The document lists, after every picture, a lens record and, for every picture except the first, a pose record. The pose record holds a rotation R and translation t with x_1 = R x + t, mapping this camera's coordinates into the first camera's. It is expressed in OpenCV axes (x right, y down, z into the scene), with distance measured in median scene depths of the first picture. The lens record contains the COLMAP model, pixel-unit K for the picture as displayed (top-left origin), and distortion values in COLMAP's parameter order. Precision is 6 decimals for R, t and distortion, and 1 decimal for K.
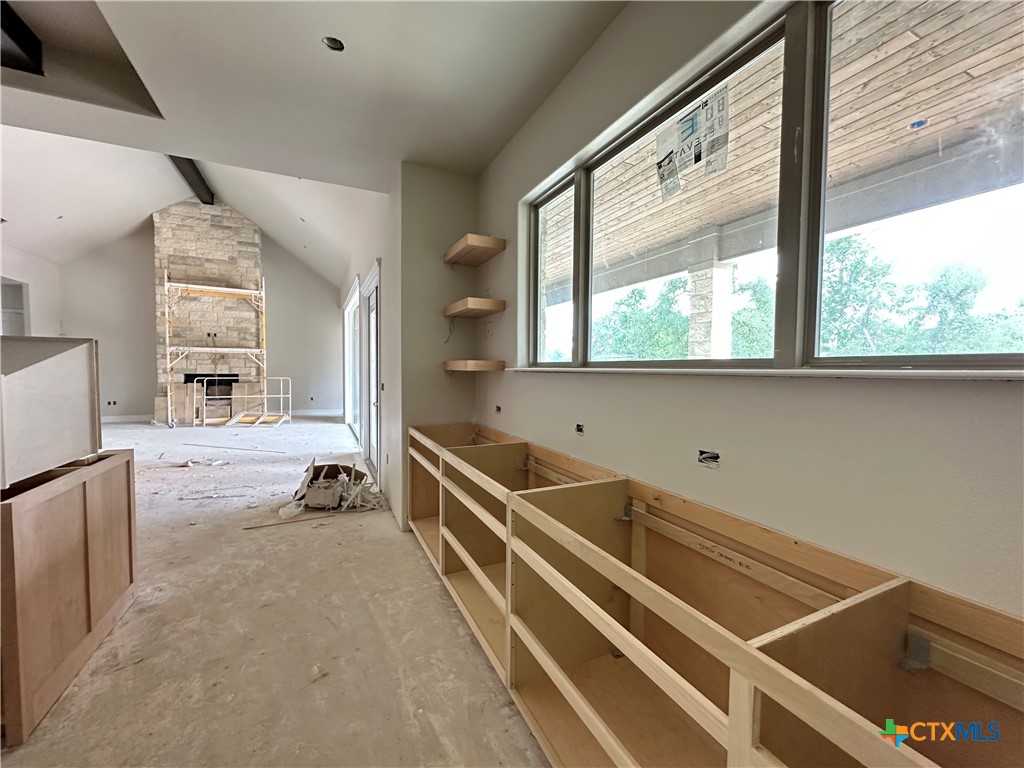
lens RADIAL K [[410.3, 0, 510.7], [0, 410.3, 384.5], [0, 0, 1]] dist [-0.003349, 0.000319]
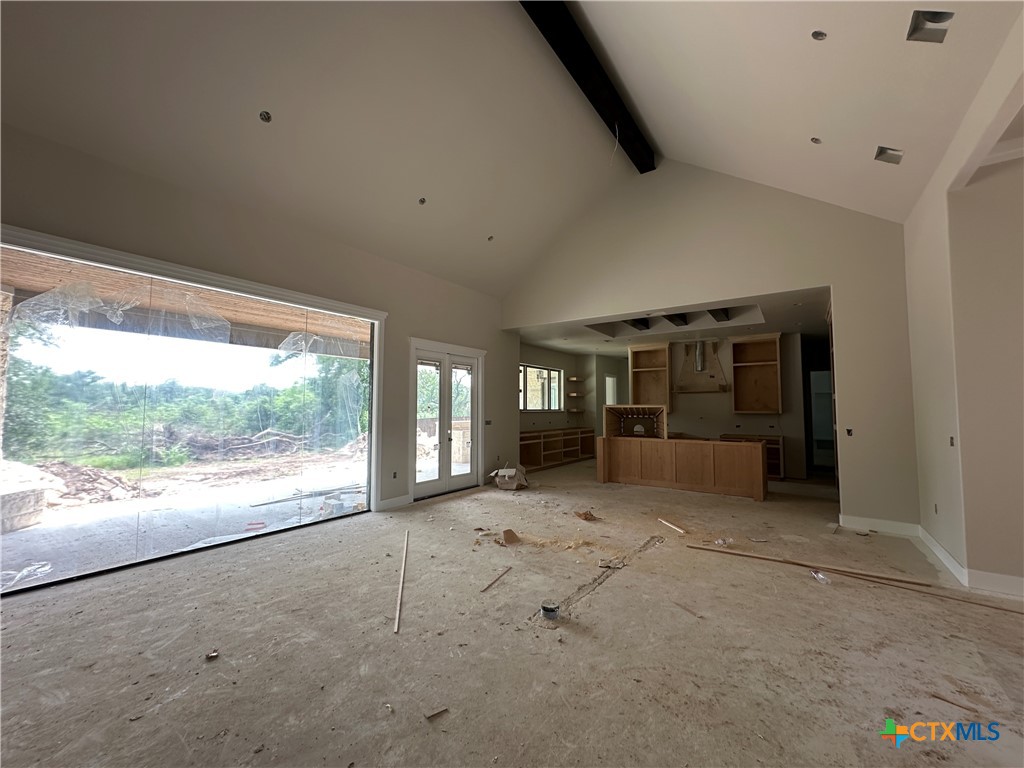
lens RADIAL K [[410.3, 0, 510.7], [0, 410.3, 384.5], [0, 0, 1]] dist [-0.003349, 0.000319]
pose [[-0.487950, 0.041685, 0.871875, -0.854139], [0.028766, 0.999084, -0.031668, -0.045149], [-0.872397, 0.009628, -0.488703, 0.788501]]
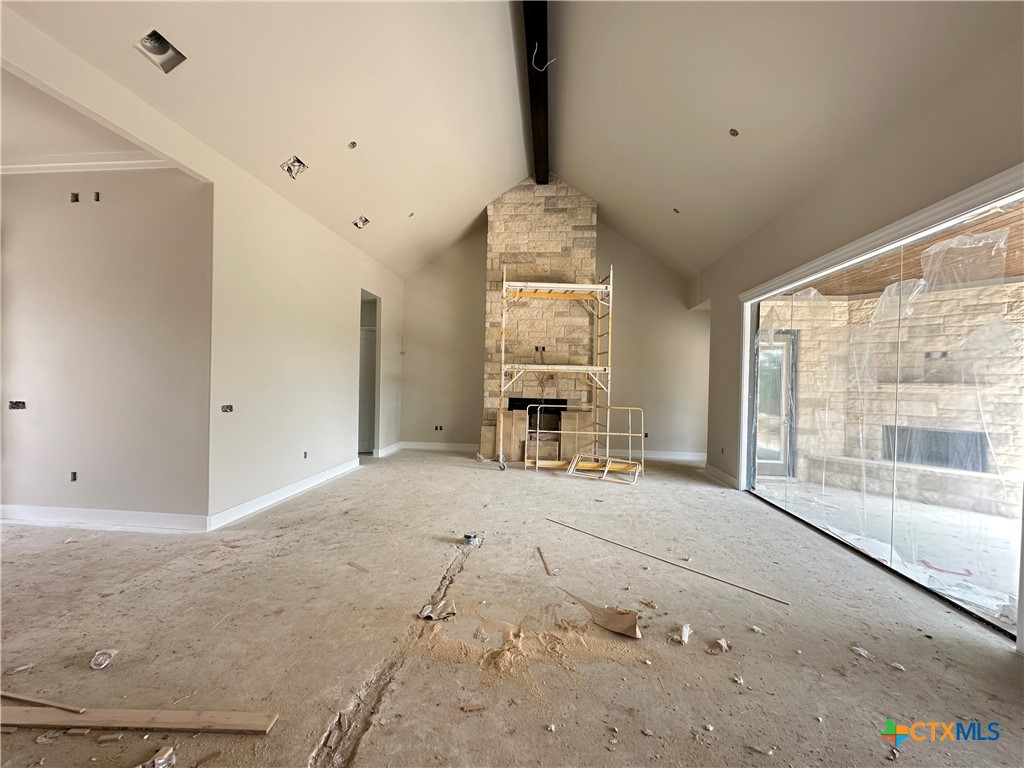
lens RADIAL K [[408.9, 0, 510.4], [0, 408.9, 384.1], [0, 0, 1]] dist [-0.003174, 0.000340]
pose [[0.858658, 0.013759, -0.512364, -0.384100], [-0.035318, 0.998852, -0.032365, -0.027067], [0.511330, 0.045886, 0.858158, 0.309754]]
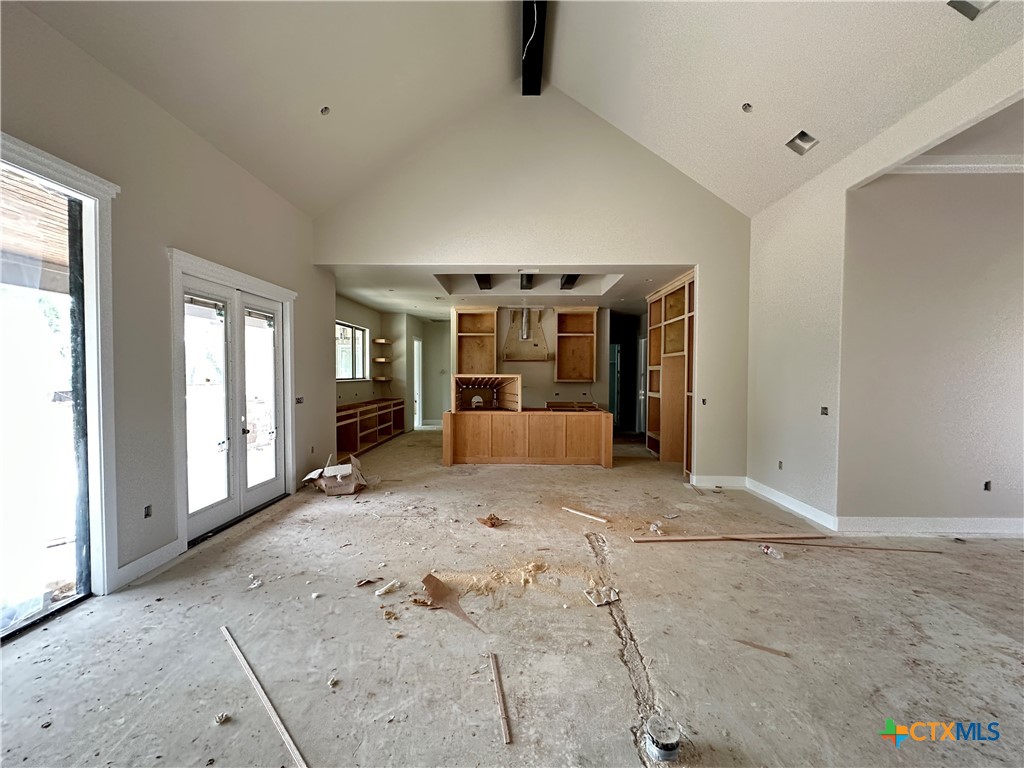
lens RADIAL K [[408.9, 0, 510.4], [0, 408.9, 384.1], [0, 0, 1]] dist [-0.003174, 0.000340]
pose [[-0.895137, -0.023657, 0.445164, -0.623763], [0.006350, 0.997813, 0.065795, -0.052689], [-0.445747, 0.061722, -0.893029, 0.793568]]
